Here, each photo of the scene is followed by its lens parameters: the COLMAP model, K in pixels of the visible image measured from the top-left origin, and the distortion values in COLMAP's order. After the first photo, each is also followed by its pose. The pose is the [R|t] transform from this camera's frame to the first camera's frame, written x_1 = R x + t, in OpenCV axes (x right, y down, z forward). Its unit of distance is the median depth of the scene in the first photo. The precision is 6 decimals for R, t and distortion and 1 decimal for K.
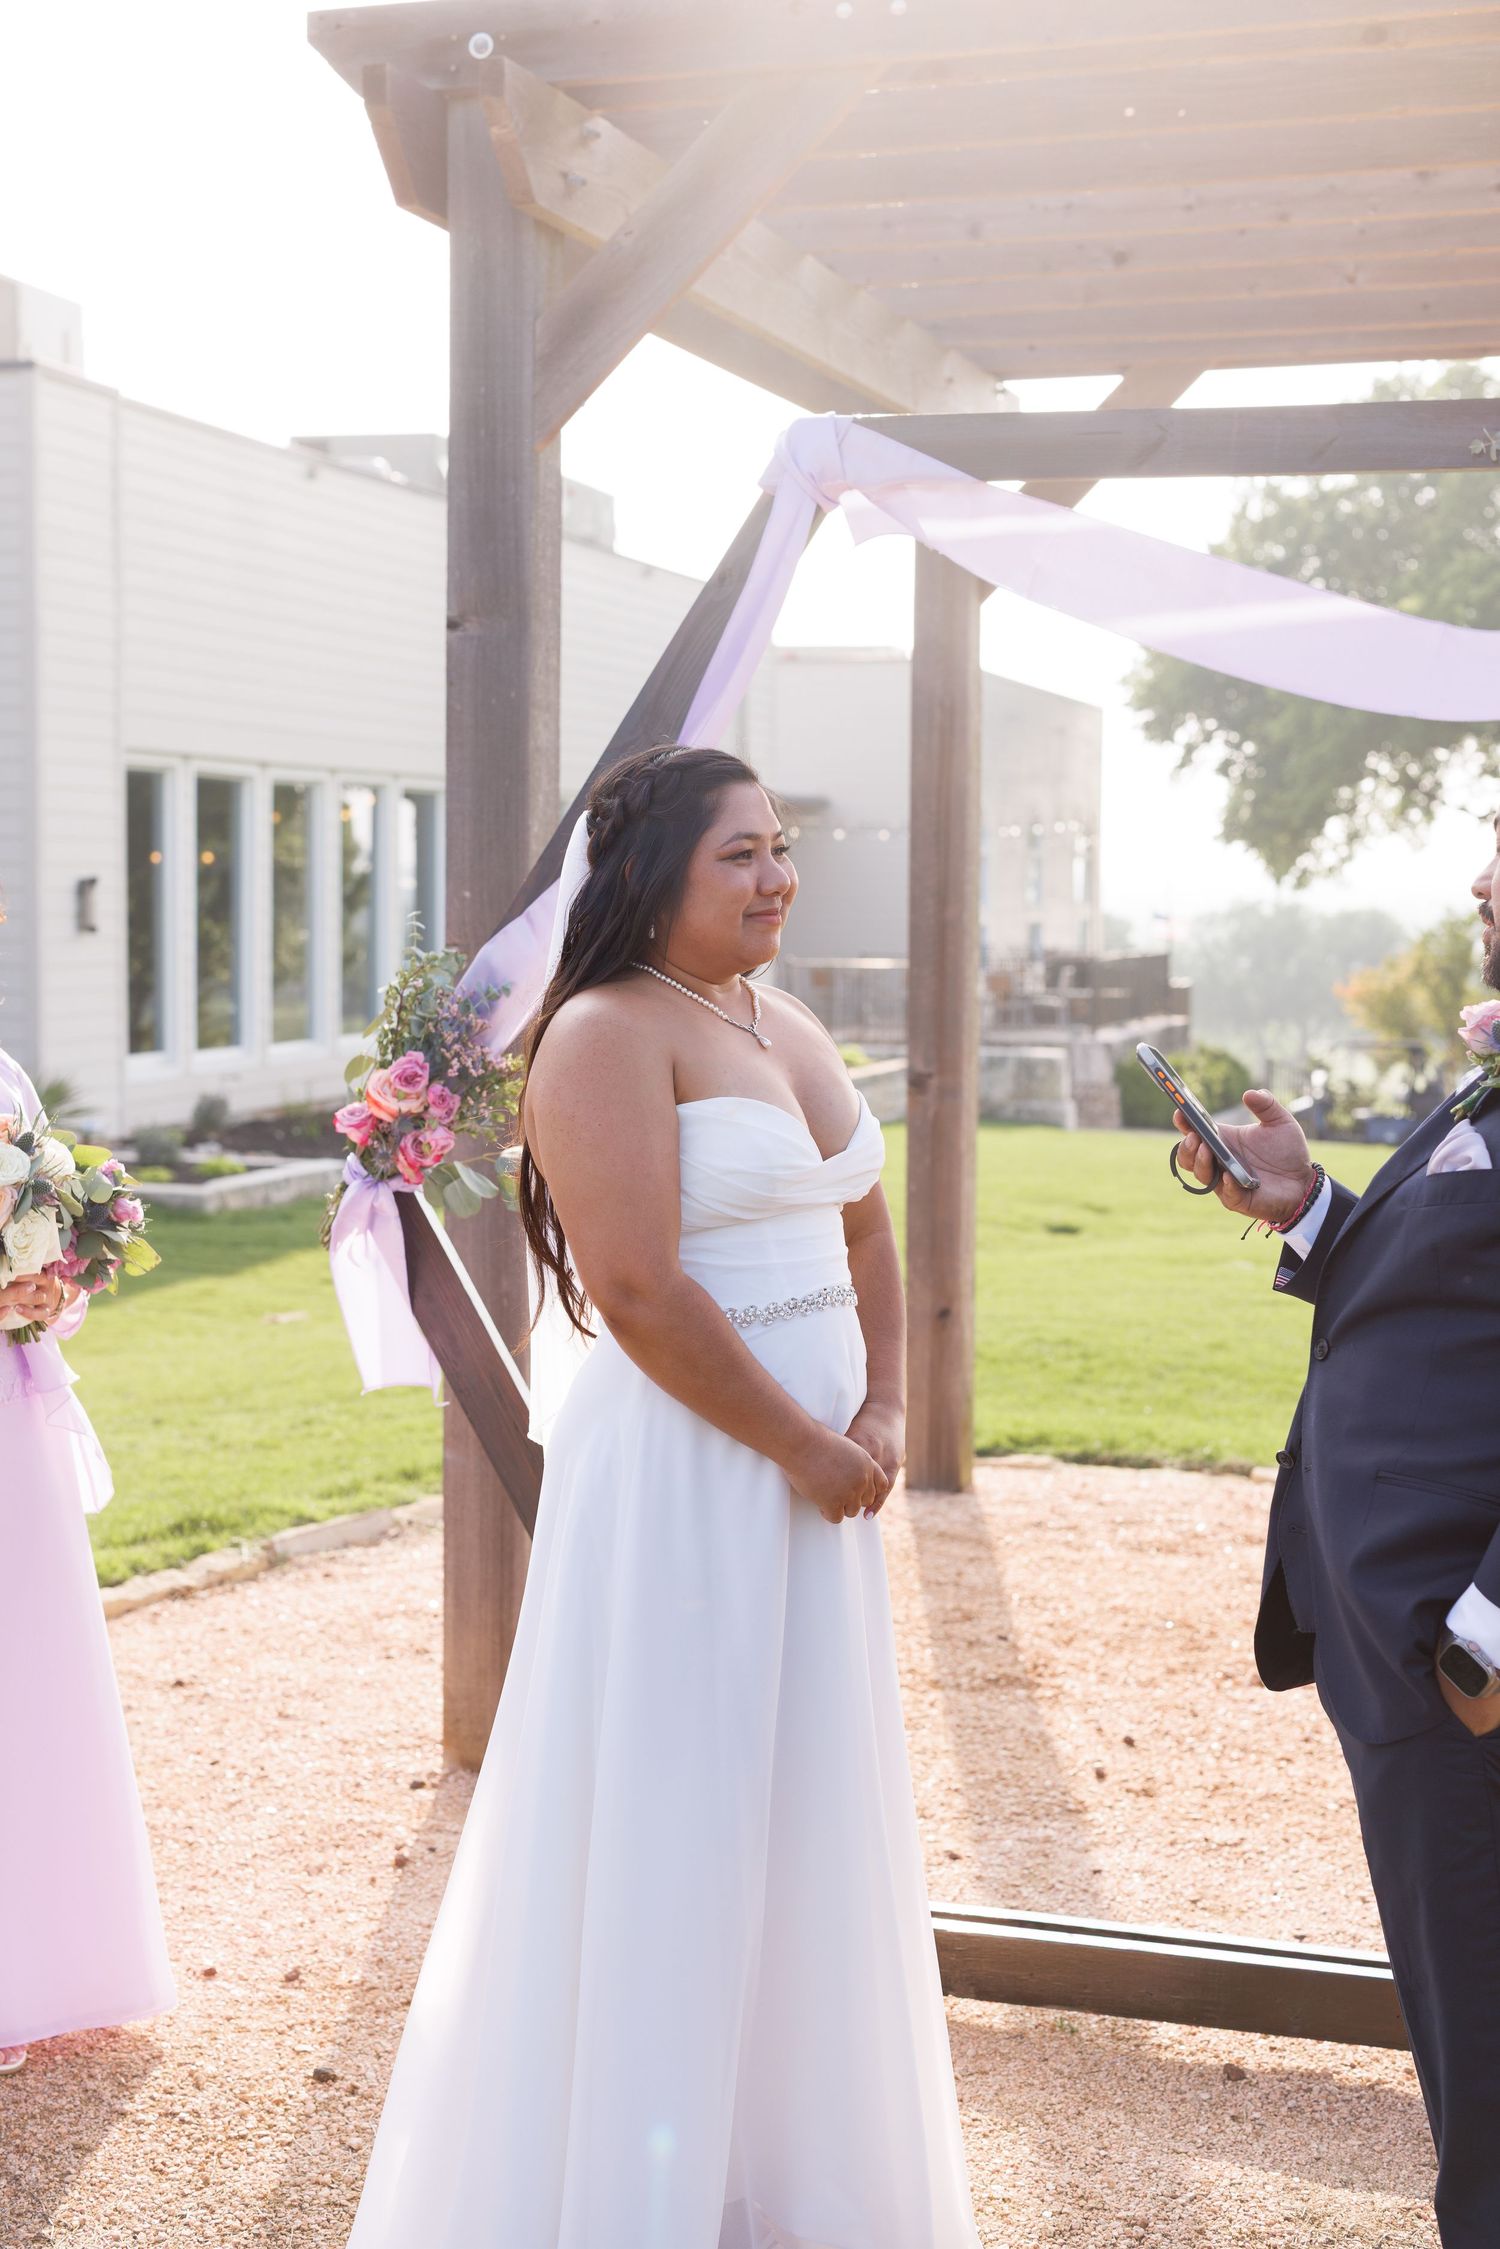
lens RADIAL K [[3236.8, 0, 787.5], [0, 3236.8, 1185.1], [0, 0, 1]] dist [0.017306, 0.000000]
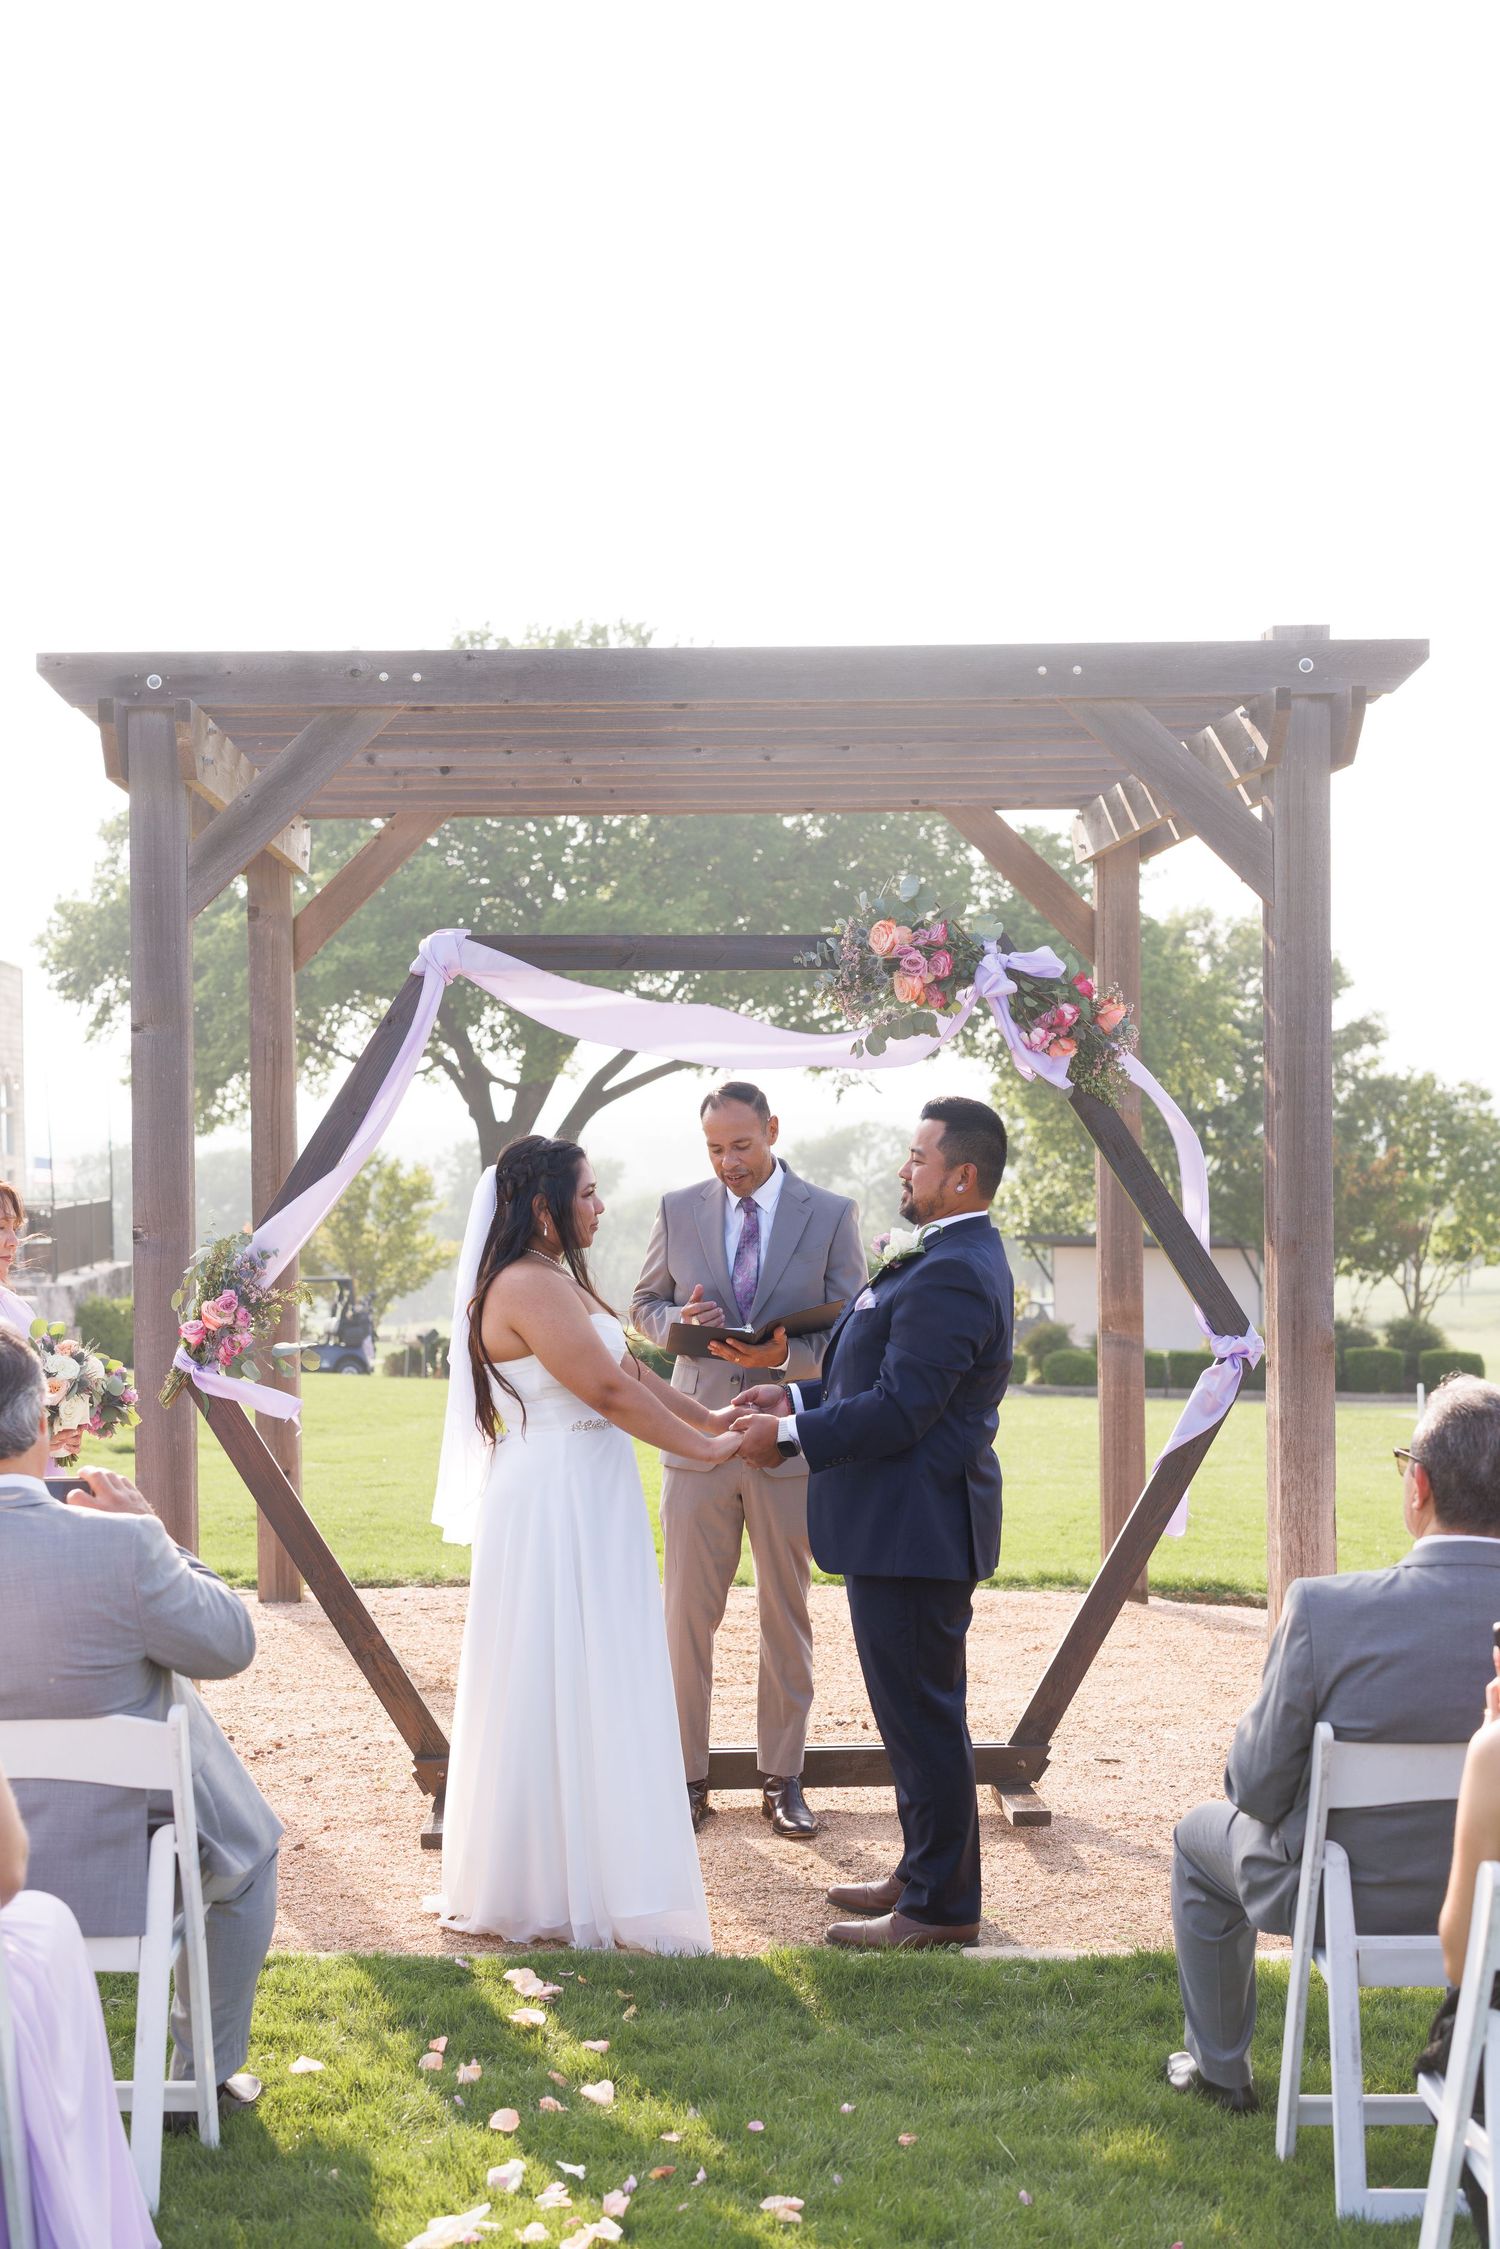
lens RADIAL K [[3236.8, 0, 772.7], [0, 3236.8, 1090.1], [0, 0, 1]] dist [0.017306, 0.000000]
pose [[0.939954, -0.012921, 0.341055, -0.348980], [0.047775, 0.994426, -0.093994, 0.020130], [-0.337940, 0.104644, 0.935332, -0.587215]]
